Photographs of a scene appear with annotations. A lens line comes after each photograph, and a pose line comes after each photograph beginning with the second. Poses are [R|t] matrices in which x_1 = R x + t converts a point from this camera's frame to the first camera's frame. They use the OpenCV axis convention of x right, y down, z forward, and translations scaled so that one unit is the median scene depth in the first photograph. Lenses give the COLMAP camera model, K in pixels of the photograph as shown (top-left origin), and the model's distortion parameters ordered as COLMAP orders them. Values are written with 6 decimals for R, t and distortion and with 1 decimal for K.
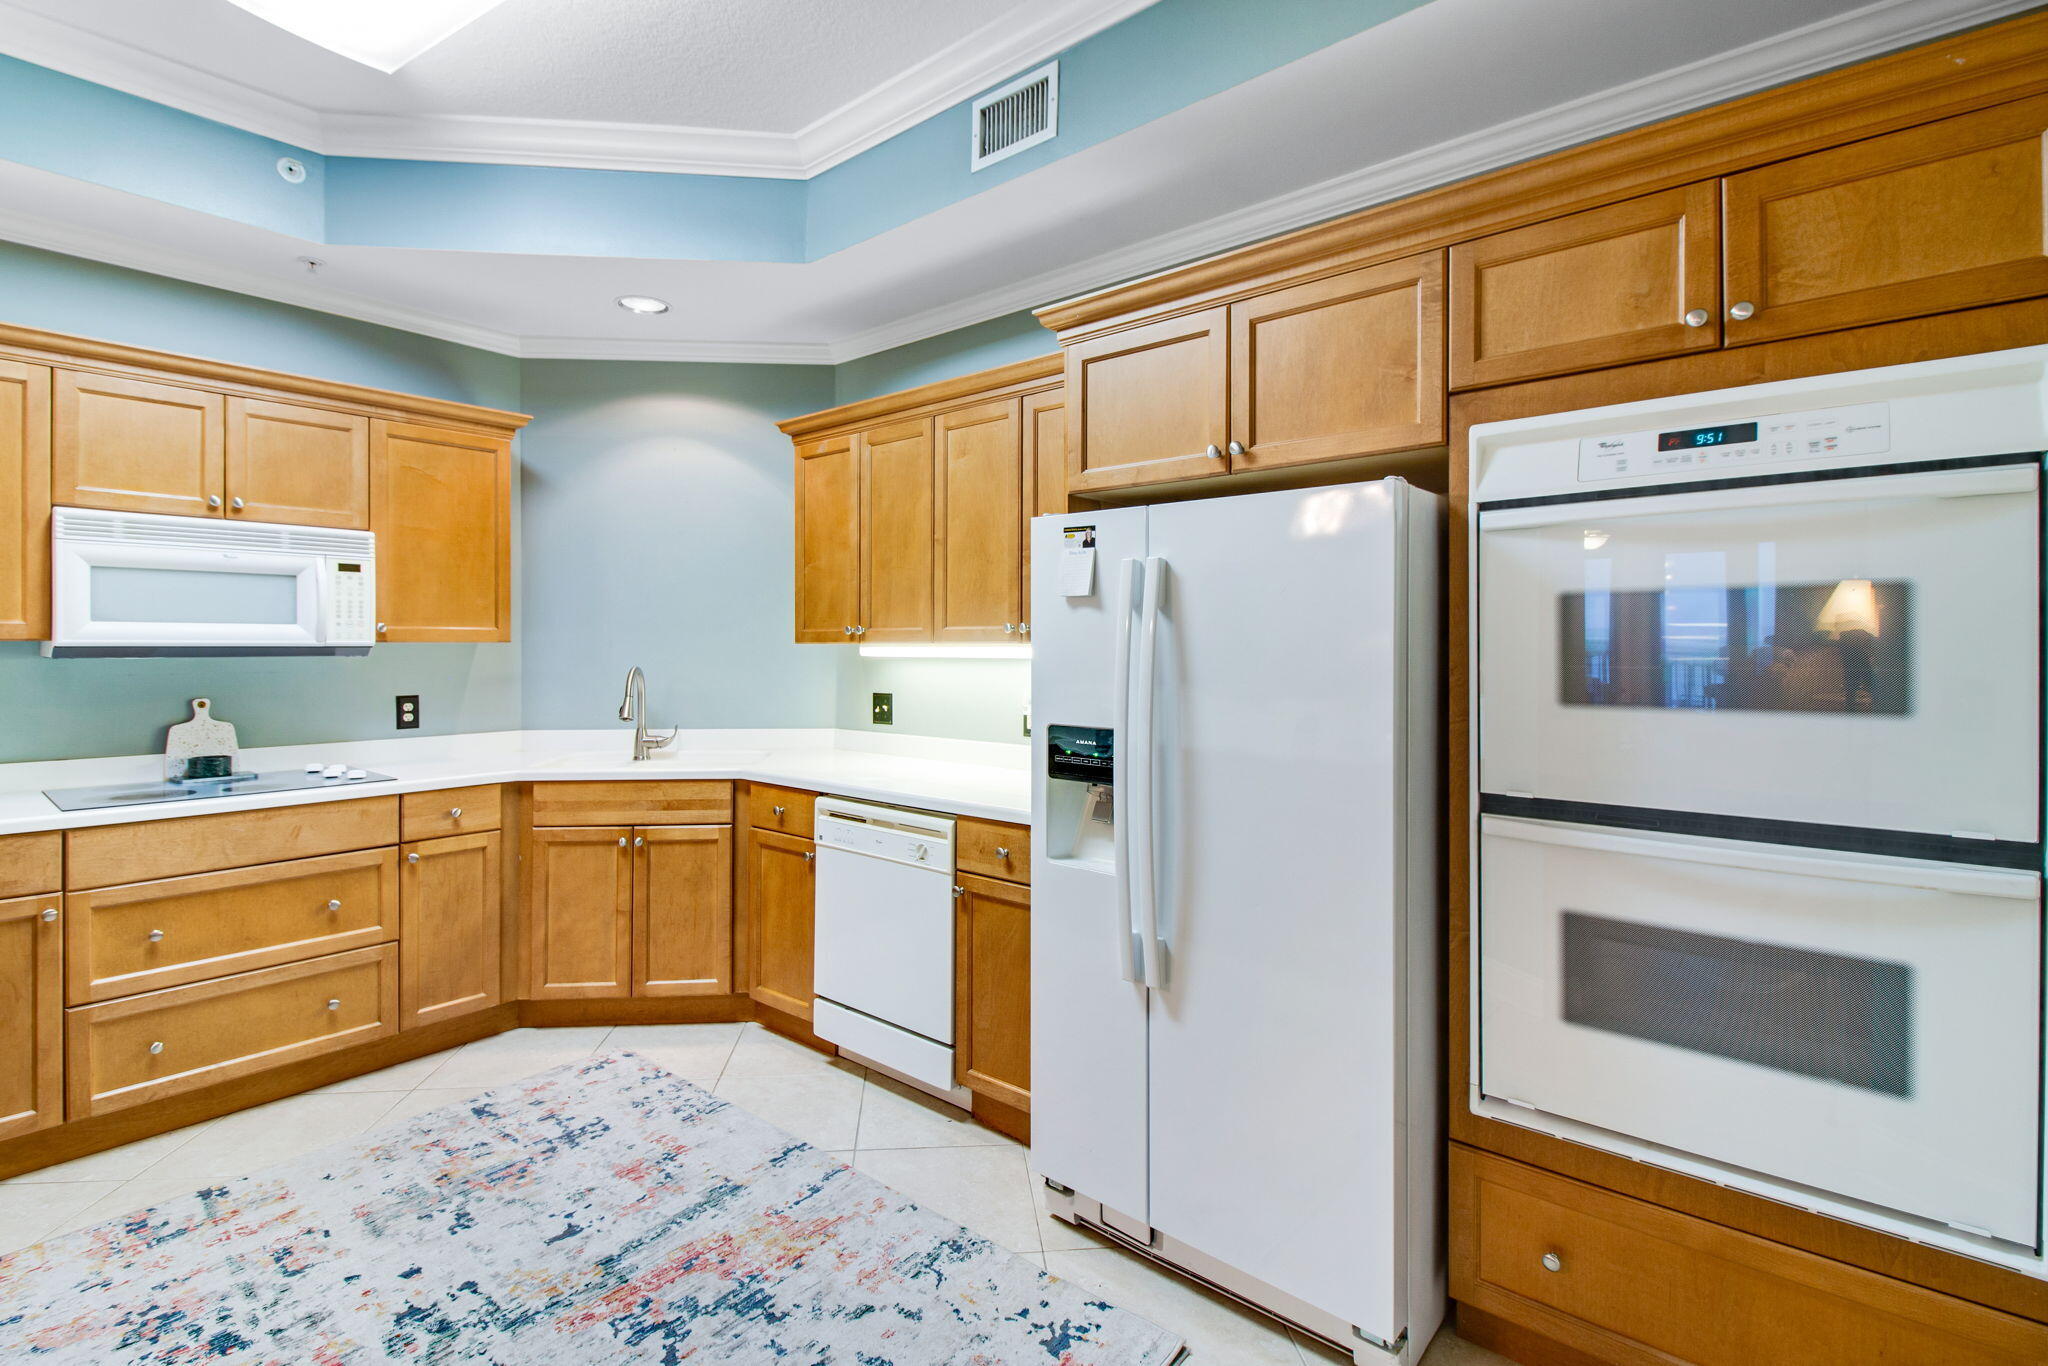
lens RADIAL K [[963.8, 0, 949.2], [0, 963.8, 645.5], [0, 0, 1]] dist [0.012355, -0.006721]
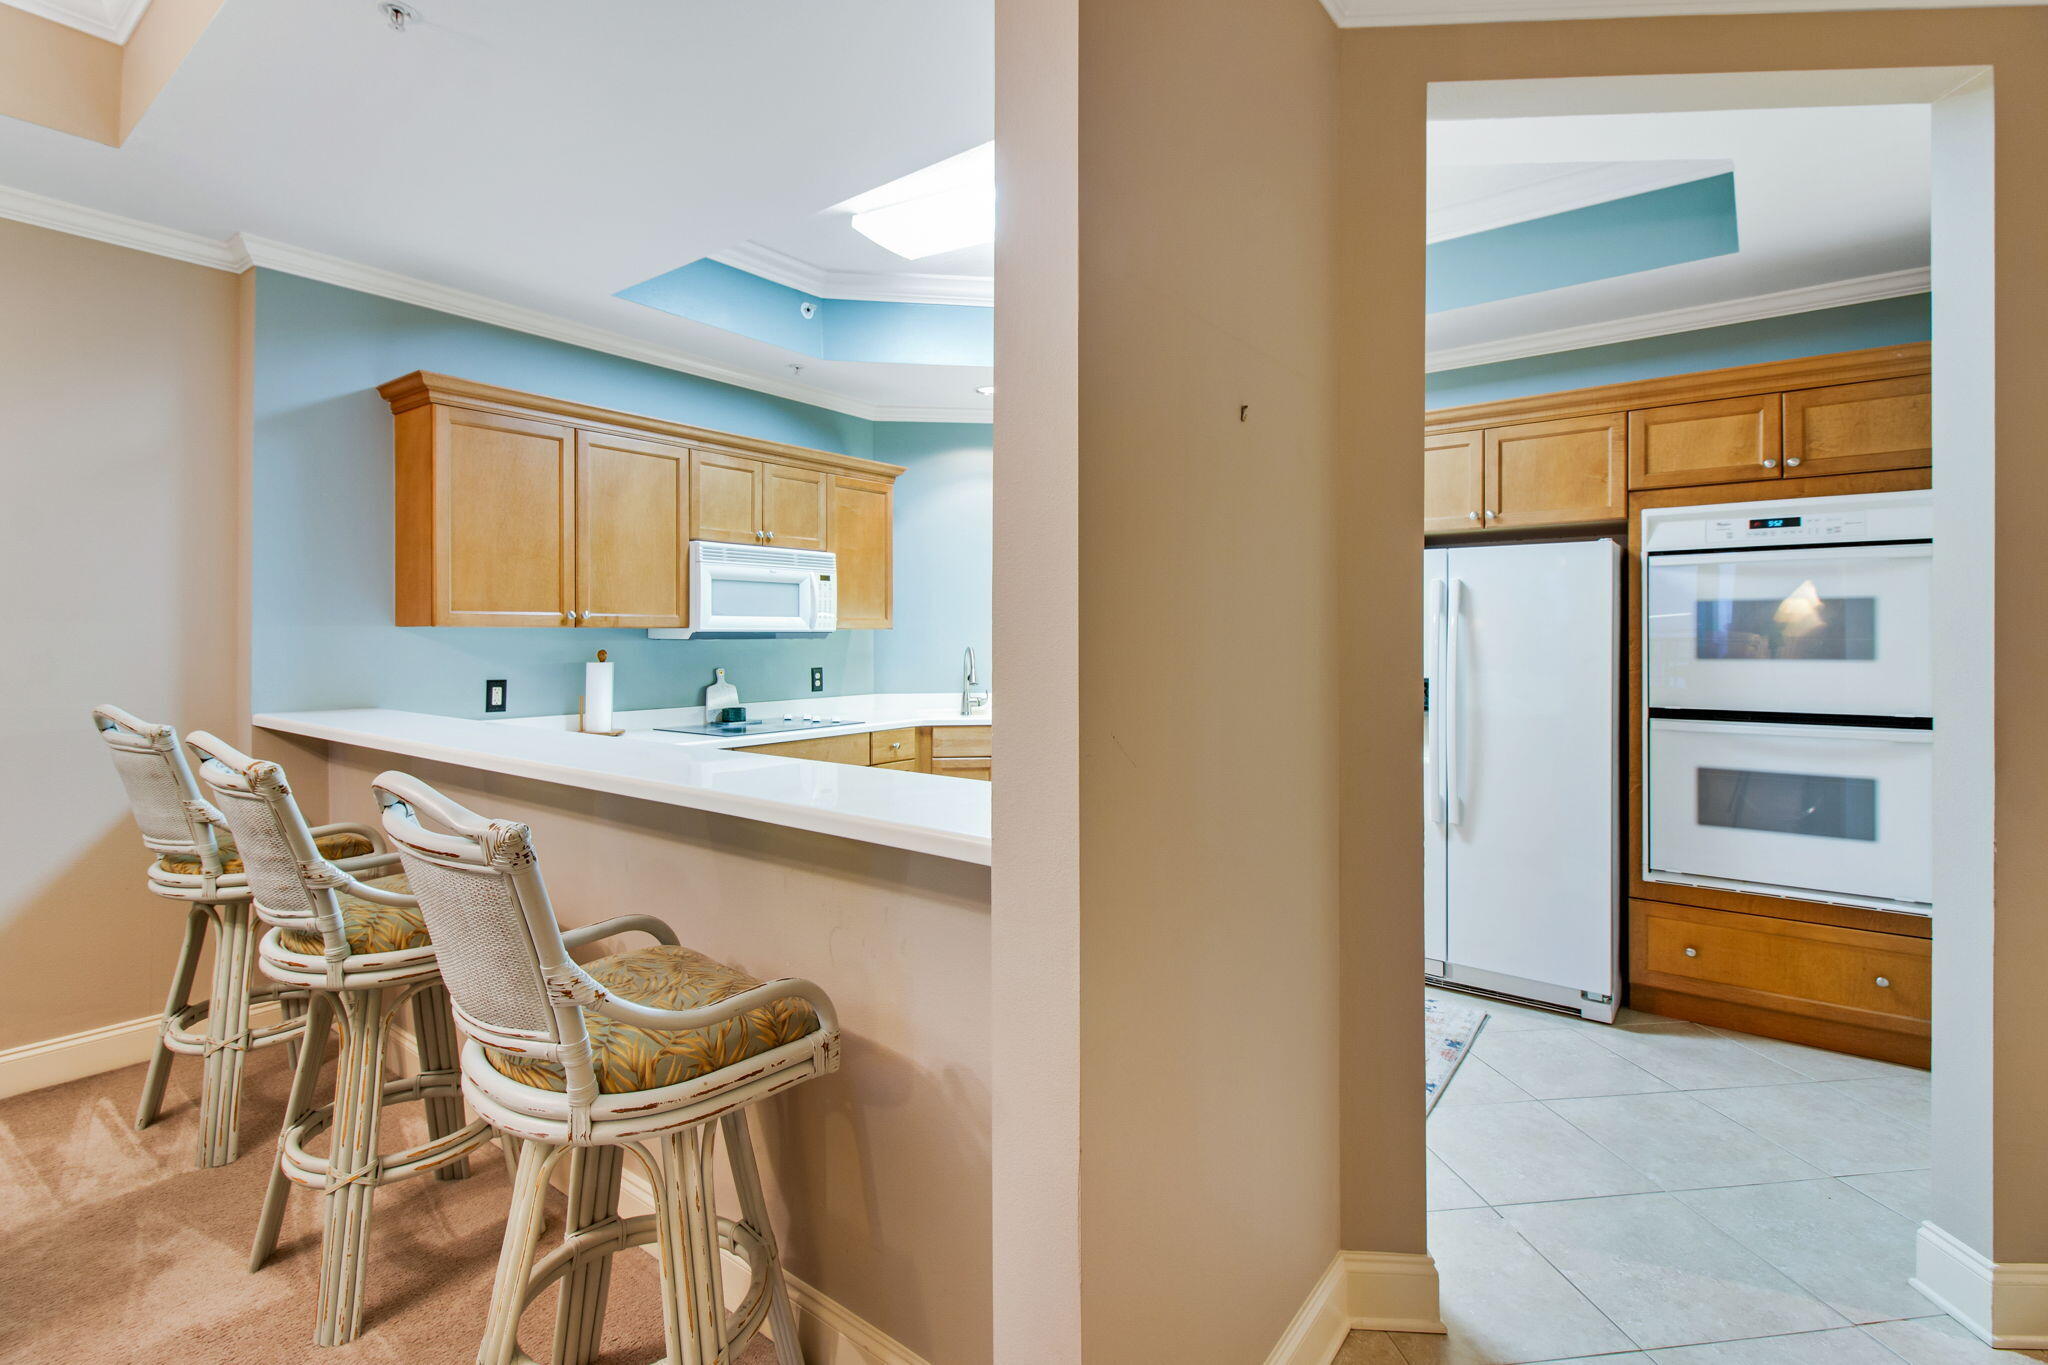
lens RADIAL K [[963.8, 0, 951.2], [0, 963.8, 635.6], [0, 0, 1]] dist [0.012355, -0.006721]
pose [[0.999358, -0.001858, 0.035773, -0.586464], [0.001816, 0.999998, 0.001218, 0.006224], [-0.035775, -0.001153, 0.999359, -0.555370]]
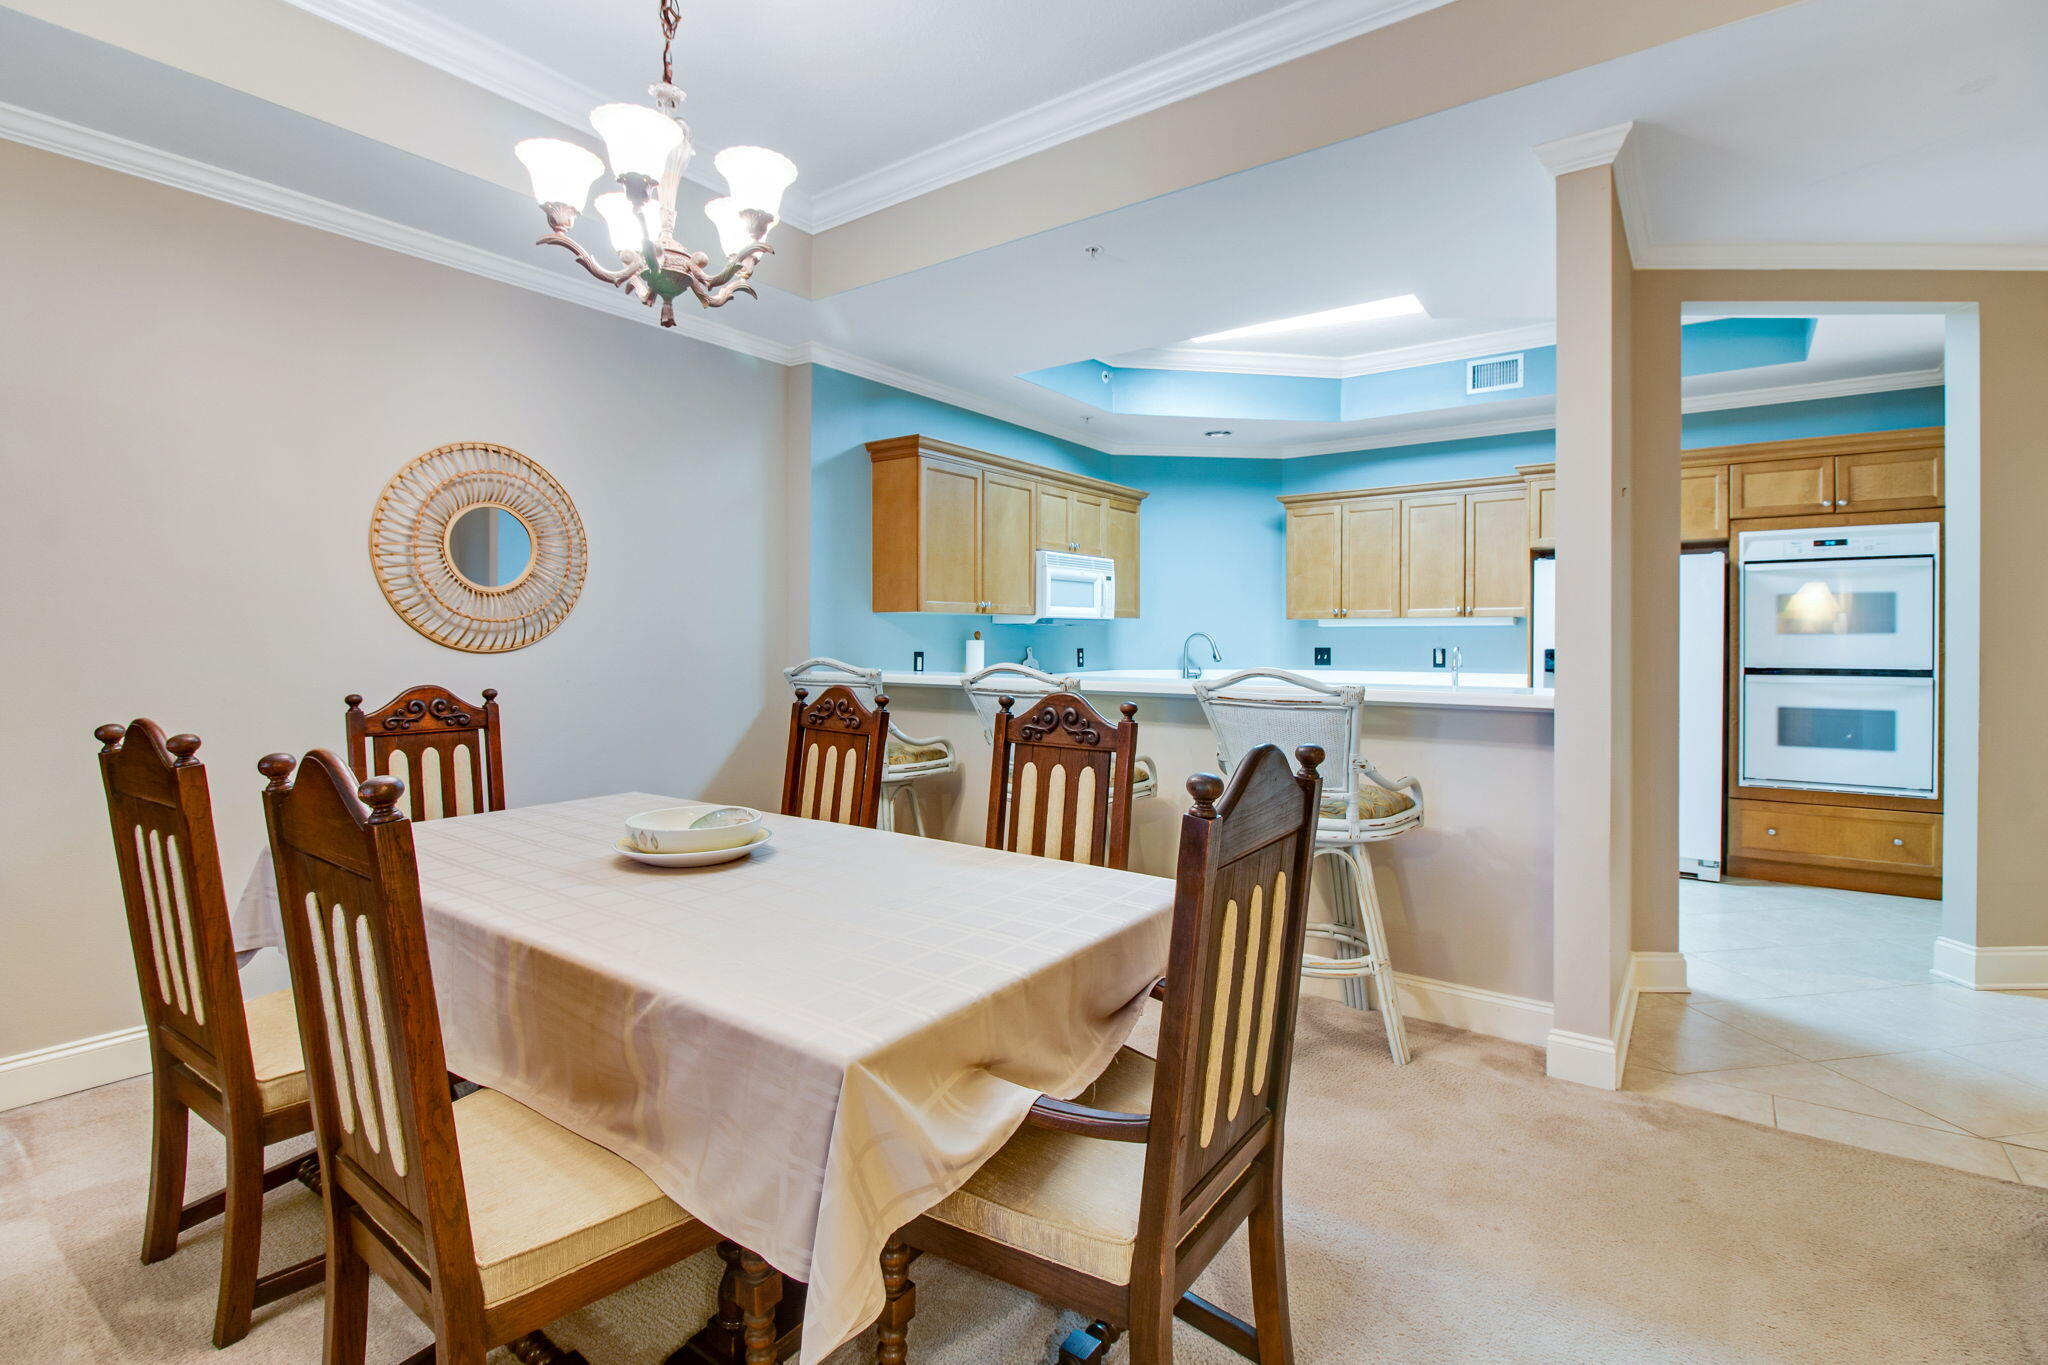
lens RADIAL K [[963.8, 0, 984.3], [0, 963.8, 639.3], [0, 0, 1]] dist [0.012355, -0.006721]
pose [[0.997099, -0.003001, 0.076056, -1.229235], [0.002623, 0.999984, 0.005066, 0.036394], [-0.076070, -0.004852, 0.997091, -1.070866]]
